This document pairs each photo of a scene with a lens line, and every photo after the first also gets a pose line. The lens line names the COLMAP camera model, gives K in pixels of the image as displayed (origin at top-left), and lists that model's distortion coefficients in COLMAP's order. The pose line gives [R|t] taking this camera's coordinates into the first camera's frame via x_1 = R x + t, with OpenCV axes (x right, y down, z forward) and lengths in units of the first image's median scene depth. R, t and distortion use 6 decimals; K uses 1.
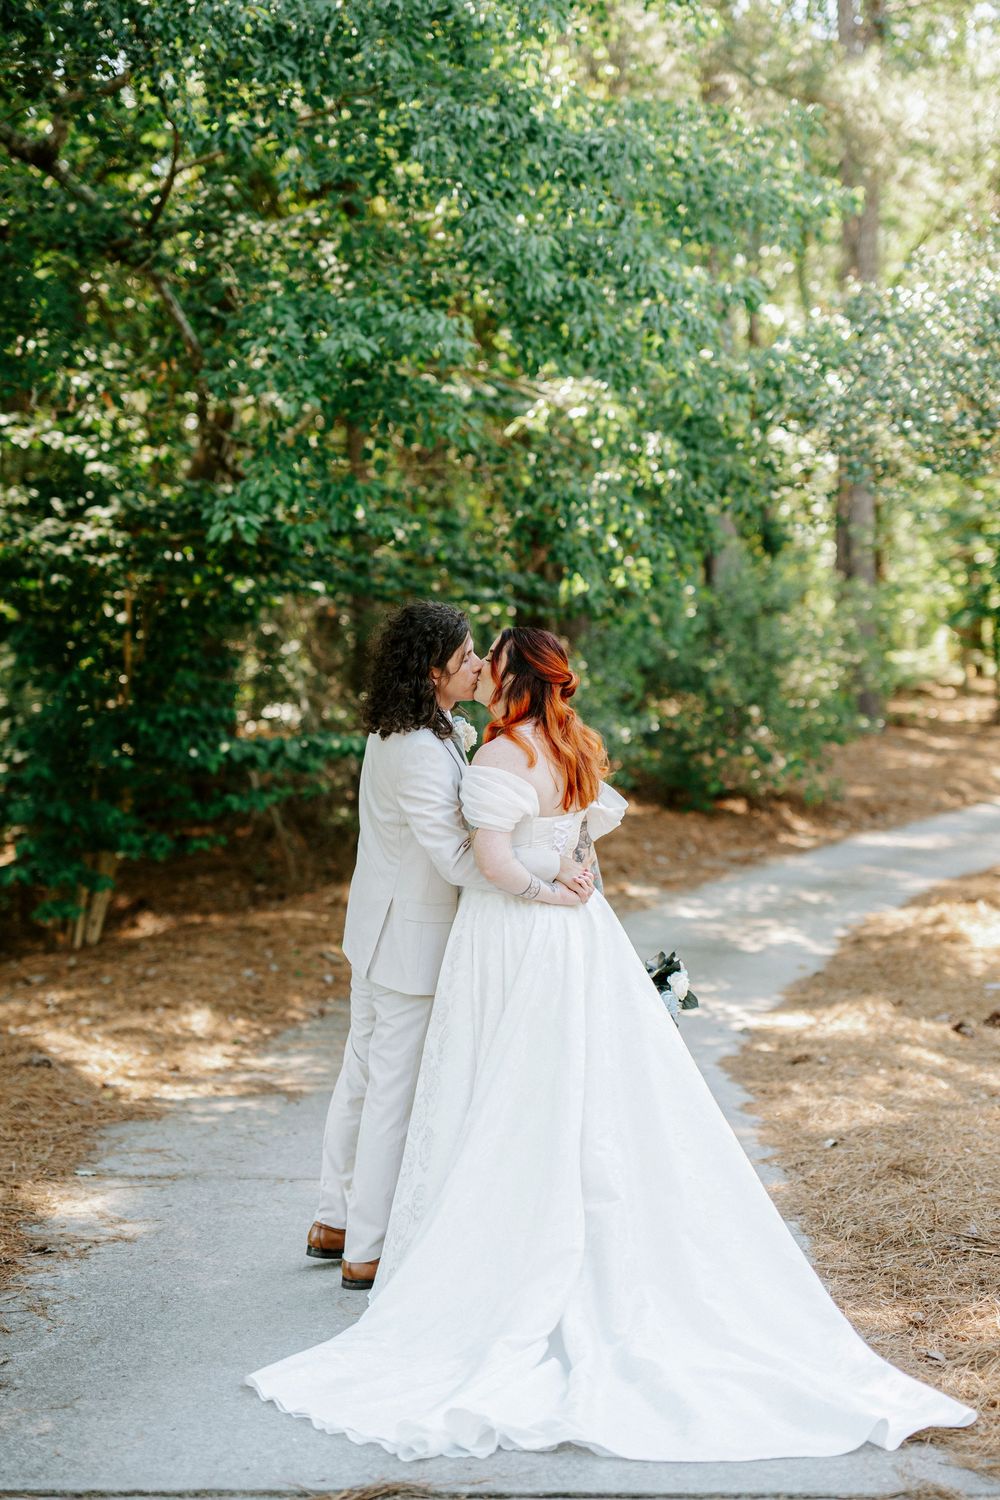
lens RADIAL K [[2110.0, 0, 500.3], [0, 2110.0, 797.6], [0, 0, 1]] dist [-0.009044, 0.011612]
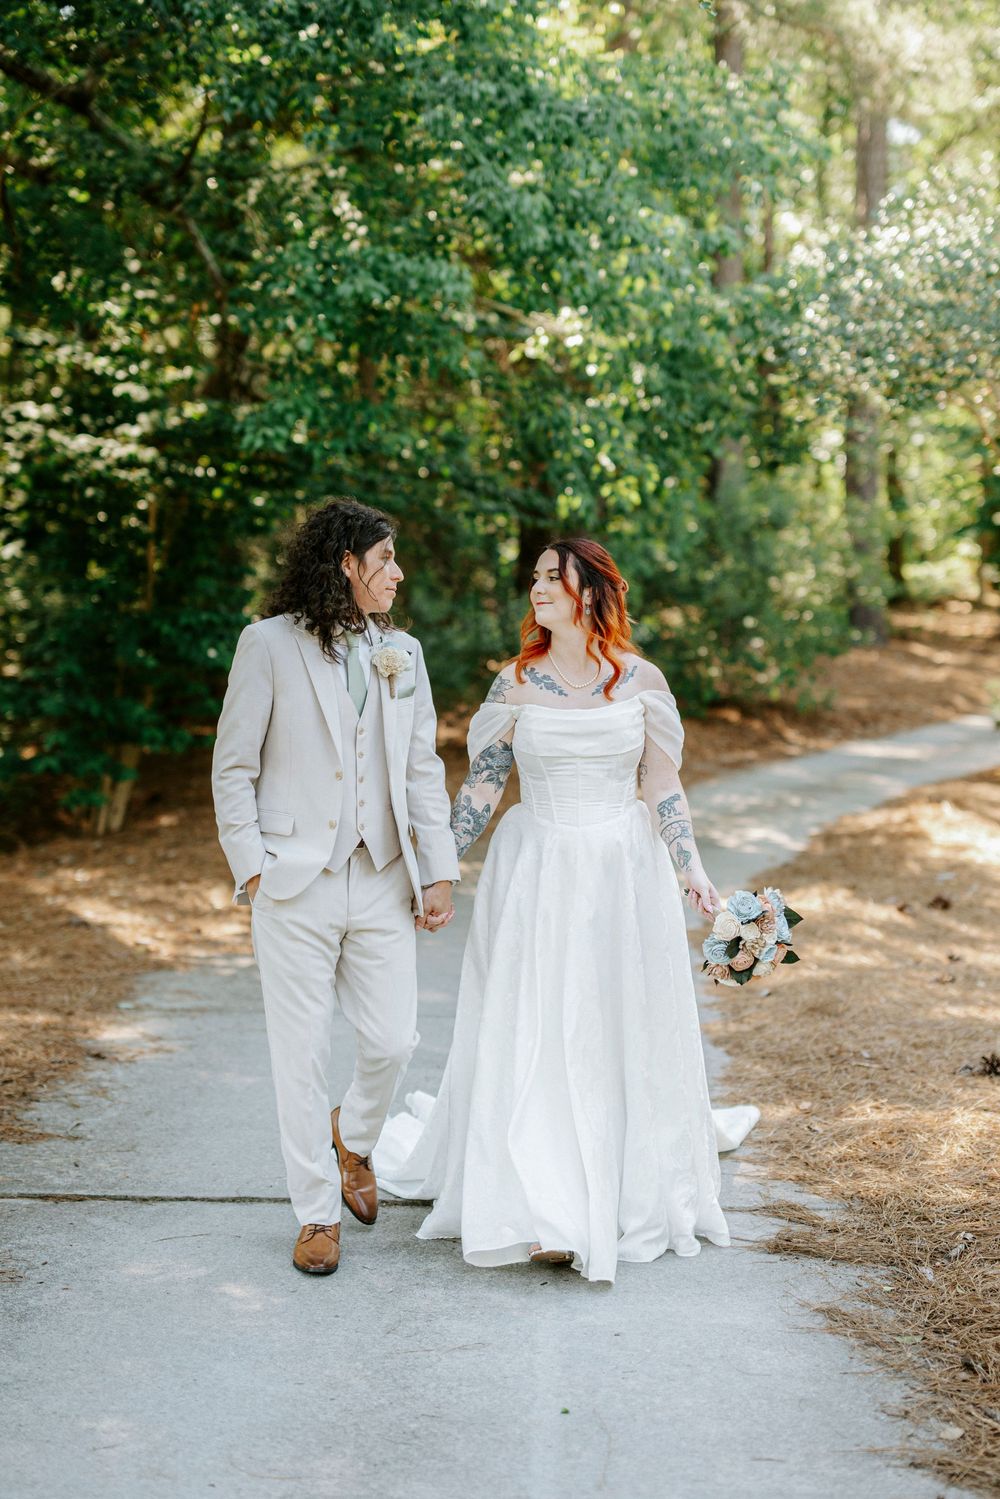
lens RADIAL K [[2200.6, 0, 499.0], [0, 2200.6, 696.2], [0, 0, 1]] dist [0.013476, 0.066966]
pose [[0.999892, 0.013037, -0.006843, 0.009683], [-0.013081, 0.999894, -0.006456, 0.006175], [0.006758, 0.006545, 0.999956, -0.131167]]
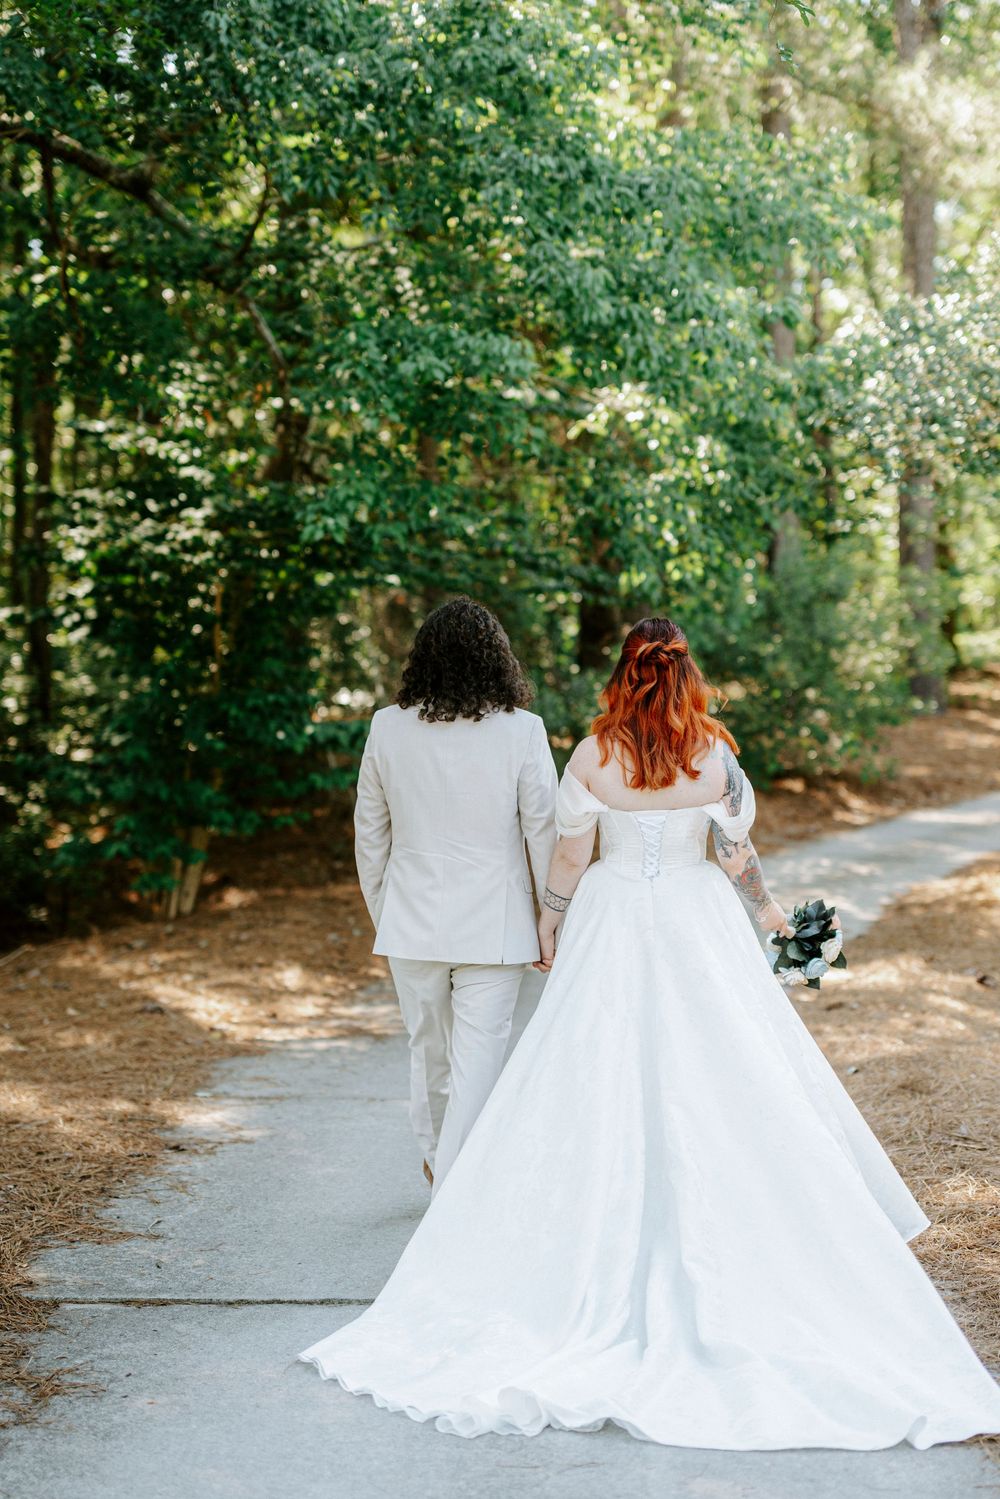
lens RADIAL K [[2156.3, 0, 521.5], [0, 2156.3, 746.5], [0, 0, 1]] dist [0.023008, 0.085075]
pose [[0.999729, -0.005977, -0.022491, 0.003012], [0.005572, 0.999822, -0.018012, 0.005413], [0.022594, 0.017882, 0.999585, -0.106437]]
